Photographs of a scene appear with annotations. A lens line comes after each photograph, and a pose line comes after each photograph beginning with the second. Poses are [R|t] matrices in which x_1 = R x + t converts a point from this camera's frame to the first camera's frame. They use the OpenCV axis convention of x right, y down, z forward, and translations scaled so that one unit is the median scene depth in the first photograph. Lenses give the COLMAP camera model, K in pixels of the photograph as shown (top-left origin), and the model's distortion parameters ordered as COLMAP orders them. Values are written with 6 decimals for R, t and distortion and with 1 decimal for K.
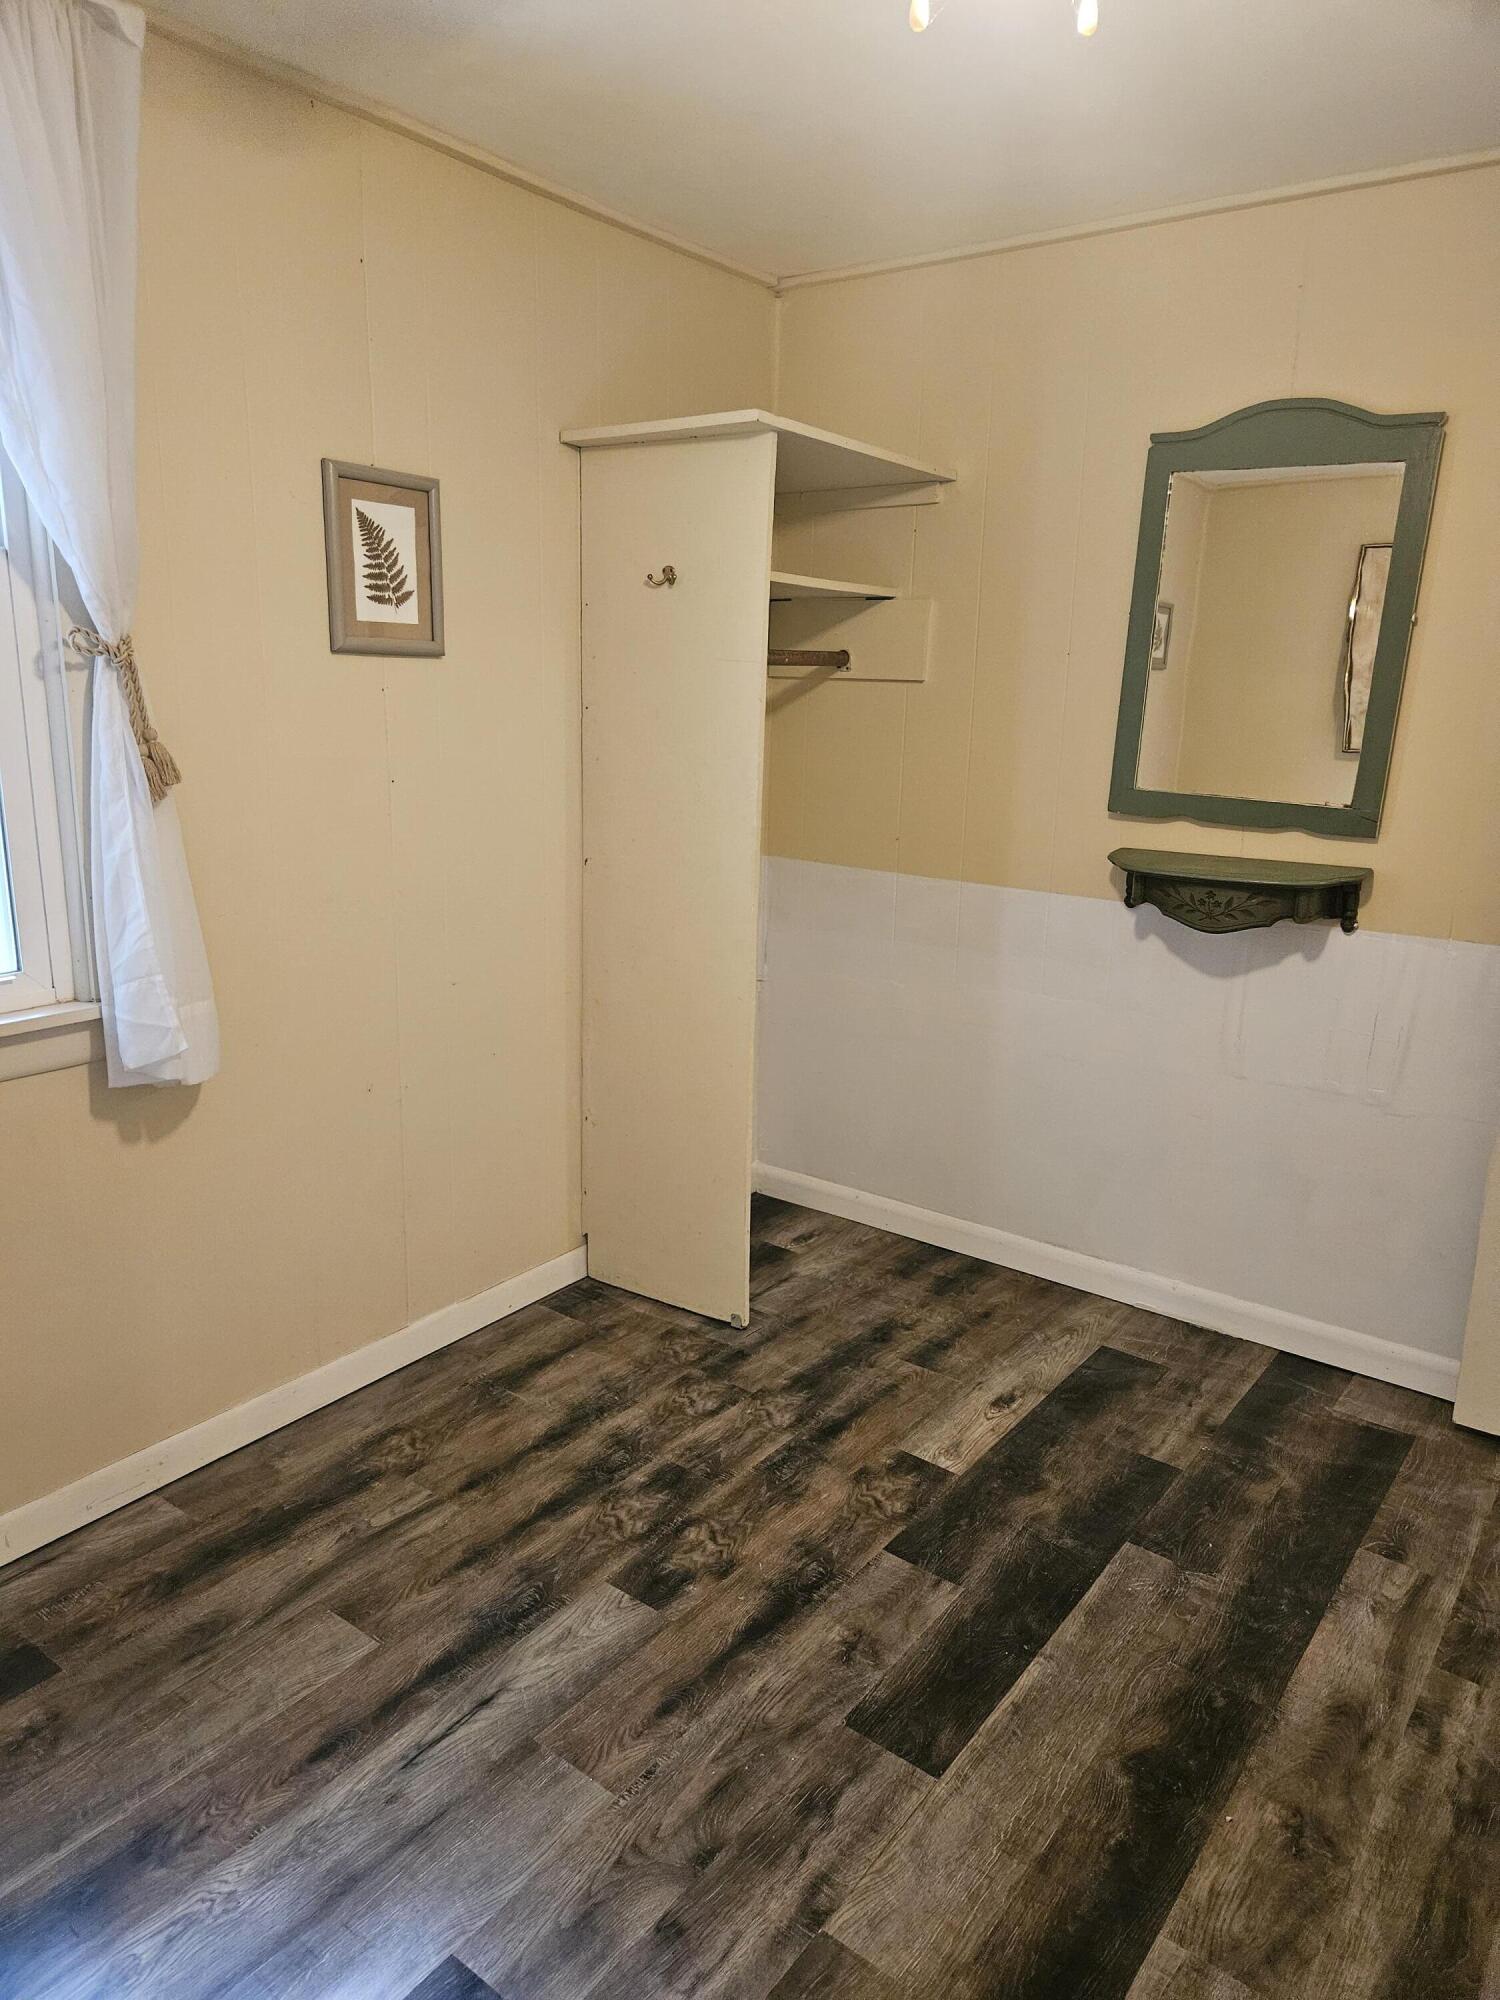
lens RADIAL K [[1324.5, 0, 744.5], [0, 1324.5, 1002.7], [0, 0, 1]] dist [0.067212, -0.050817]
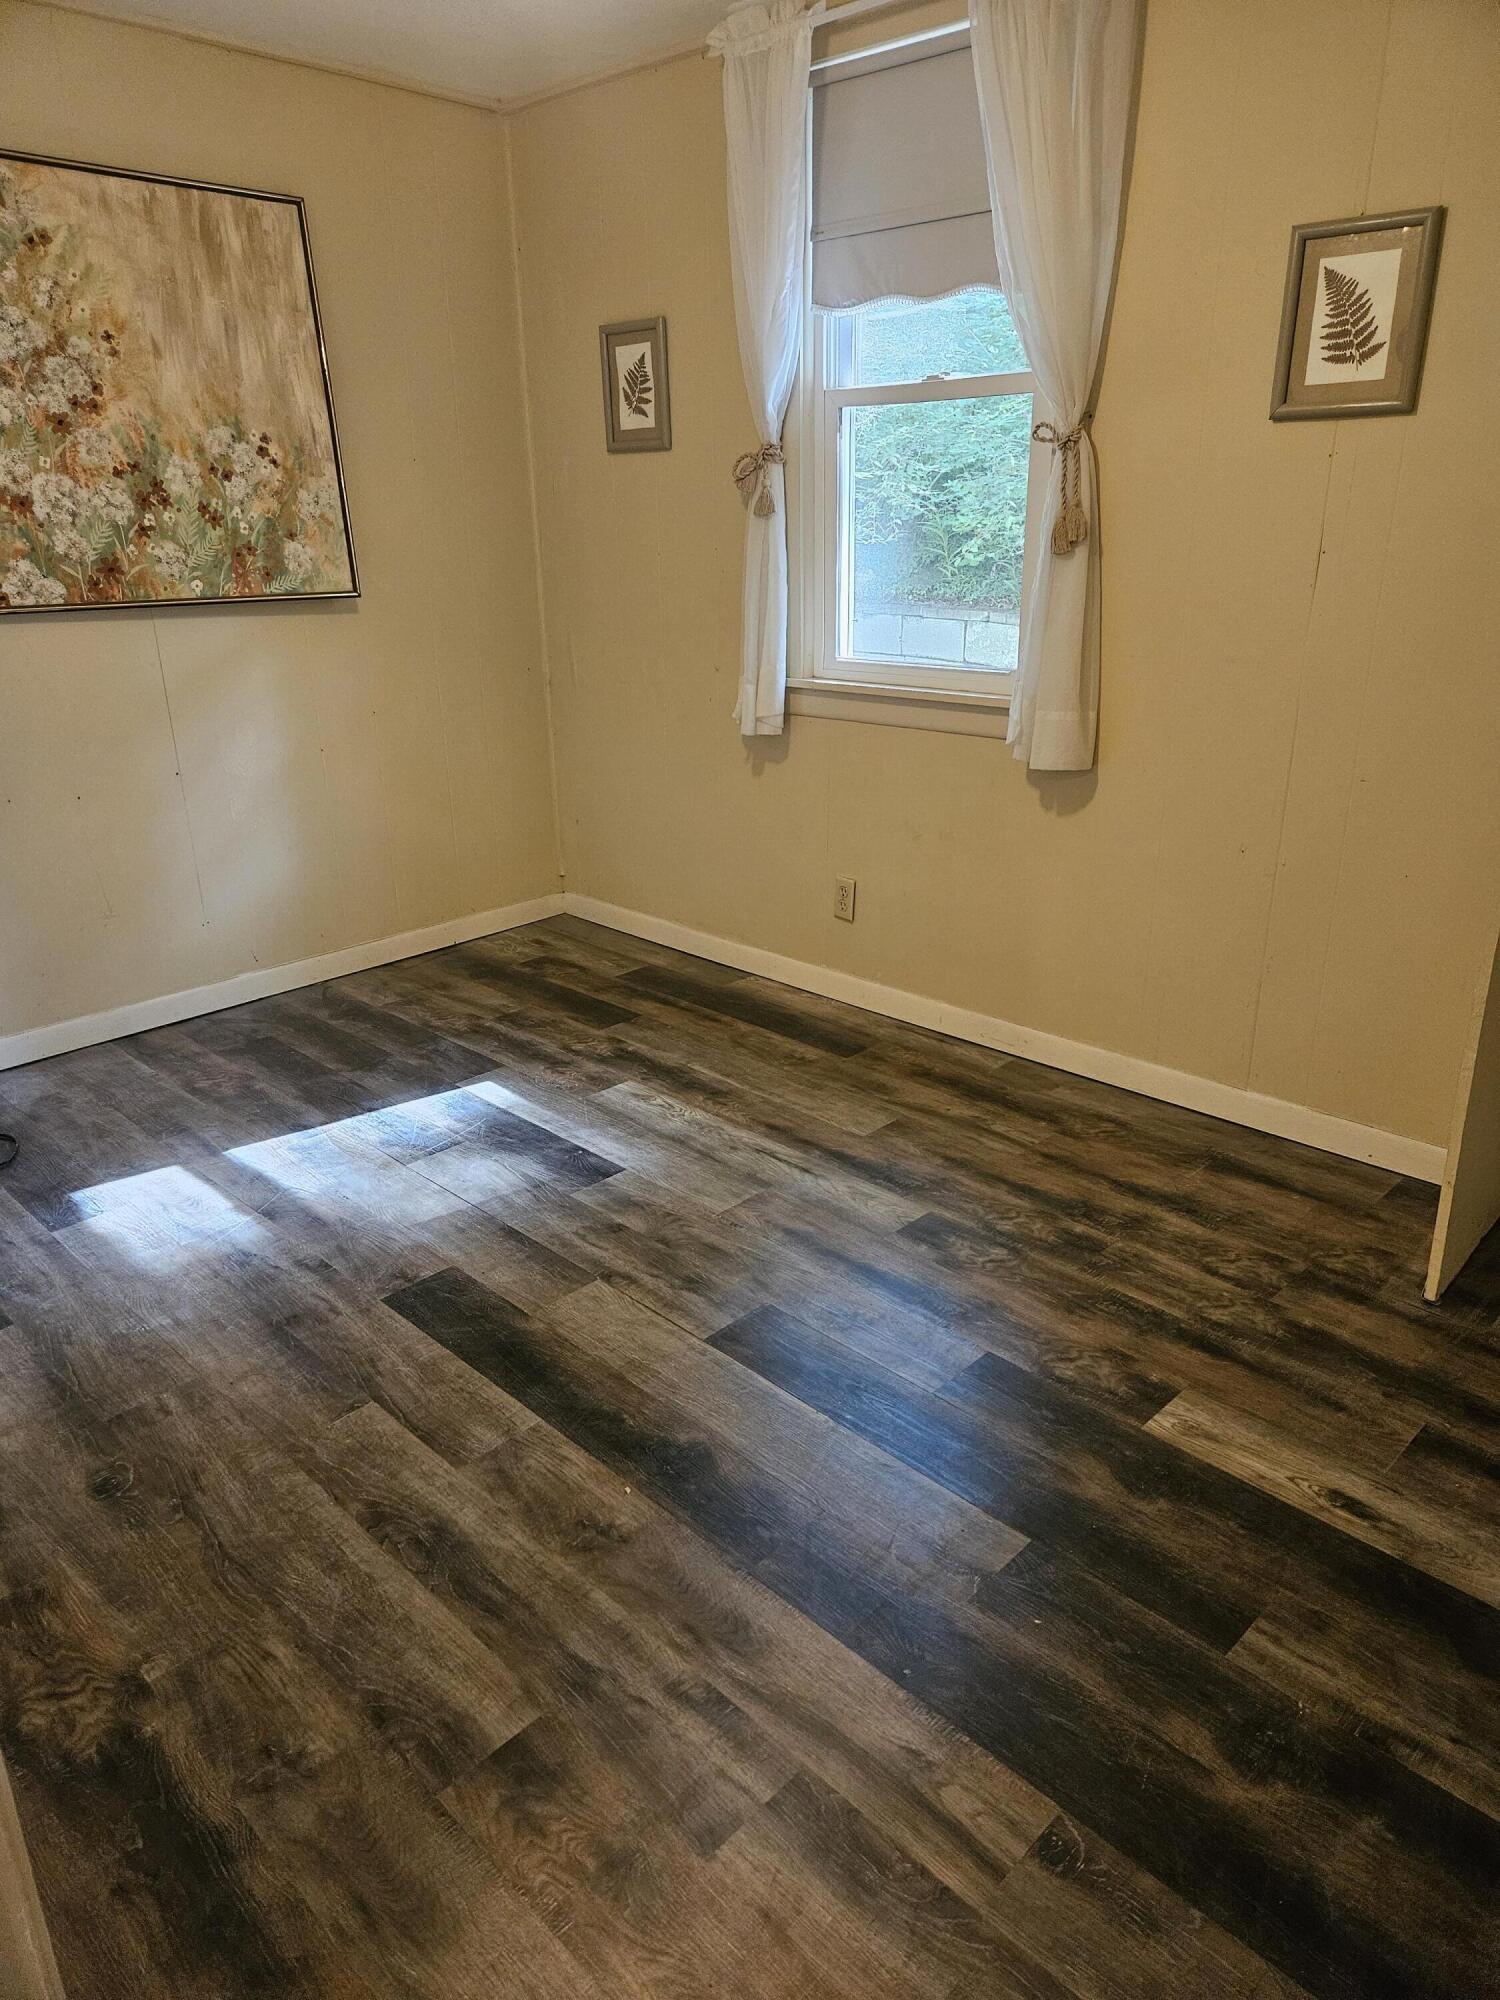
lens RADIAL K [[1324.5, 0, 744.5], [0, 1324.5, 1002.7], [0, 0, 1]] dist [0.067212, -0.050817]
pose [[-0.127858, 0.328555, -0.935791, 0.917342], [-0.228623, 0.908361, 0.350161, -0.121049], [0.965082, 0.258714, -0.041026, 0.766348]]
